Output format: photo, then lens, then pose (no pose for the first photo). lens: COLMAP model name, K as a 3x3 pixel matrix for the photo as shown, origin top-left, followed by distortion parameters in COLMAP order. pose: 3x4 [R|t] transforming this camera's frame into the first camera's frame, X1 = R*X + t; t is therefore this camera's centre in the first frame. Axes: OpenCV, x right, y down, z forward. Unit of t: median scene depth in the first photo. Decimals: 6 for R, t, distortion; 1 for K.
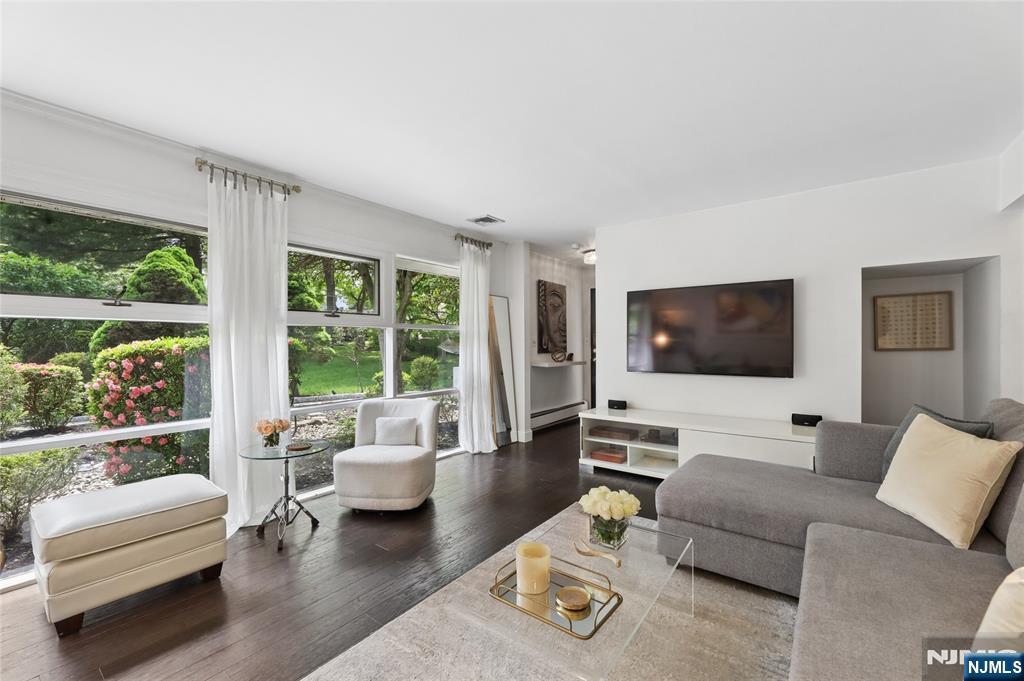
lens RADIAL K [[414.3, 0, 510.0], [0, 414.3, 337.8], [0, 0, 1]] dist [0.000192, 0.000047]
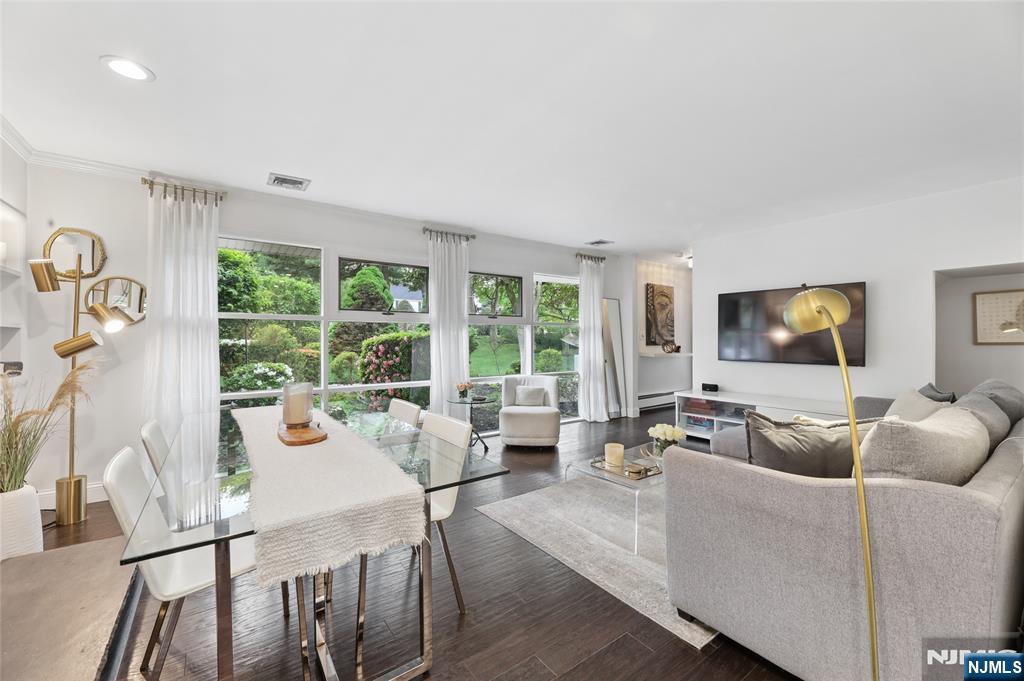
lens RADIAL K [[414.3, 0, 510.0], [0, 414.3, 337.8], [0, 0, 1]] dist [0.000192, 0.000047]
pose [[0.956973, 0.004258, -0.290146, 0.050019], [-0.000384, 0.999910, 0.013406, 0.000219], [0.290177, -0.012718, 0.956889, -0.319564]]
